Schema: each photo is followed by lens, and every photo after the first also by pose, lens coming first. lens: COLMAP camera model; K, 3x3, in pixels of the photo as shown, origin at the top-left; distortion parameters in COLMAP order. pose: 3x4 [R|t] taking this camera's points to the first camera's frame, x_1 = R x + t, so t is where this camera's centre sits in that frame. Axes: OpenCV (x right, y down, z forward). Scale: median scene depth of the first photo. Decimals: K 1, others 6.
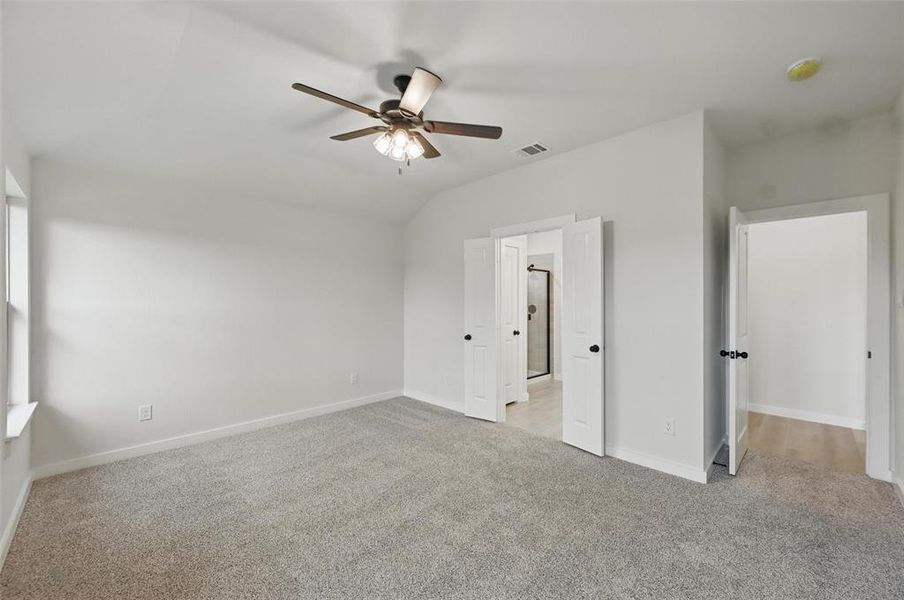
lens RADIAL K [[355.0, 0, 457.4], [0, 355.0, 302.7], [0, 0, 1]] dist [0.000810, 0.000047]
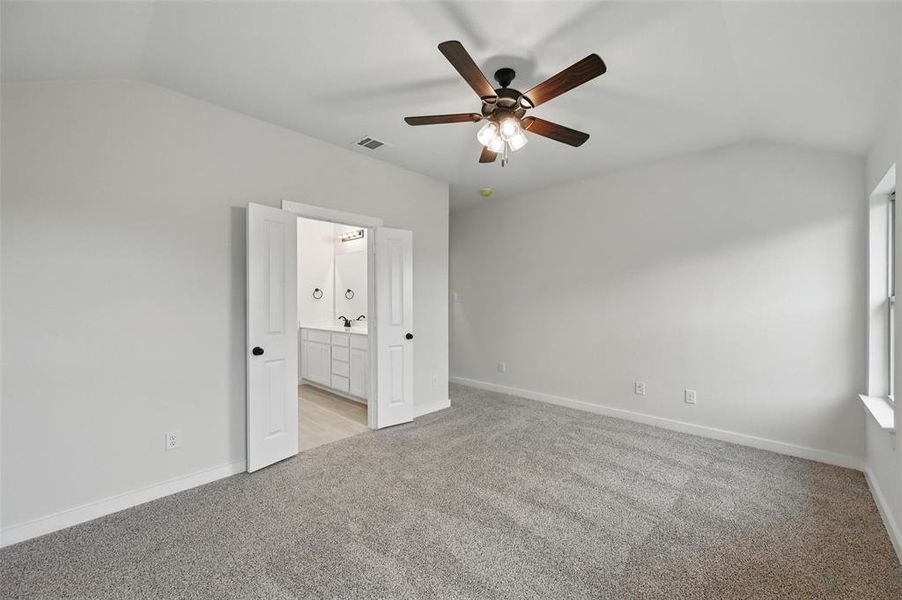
lens RADIAL K [[354.2, 0, 456.4], [0, 354.2, 302.7], [0, 0, 1]] dist [0.000810, 0.000047]
pose [[-0.013564, -0.002778, 0.999904, -0.779164], [0.000338, 0.999996, 0.002783, 0.006673], [-0.999908, 0.000376, -0.013563, 0.779552]]
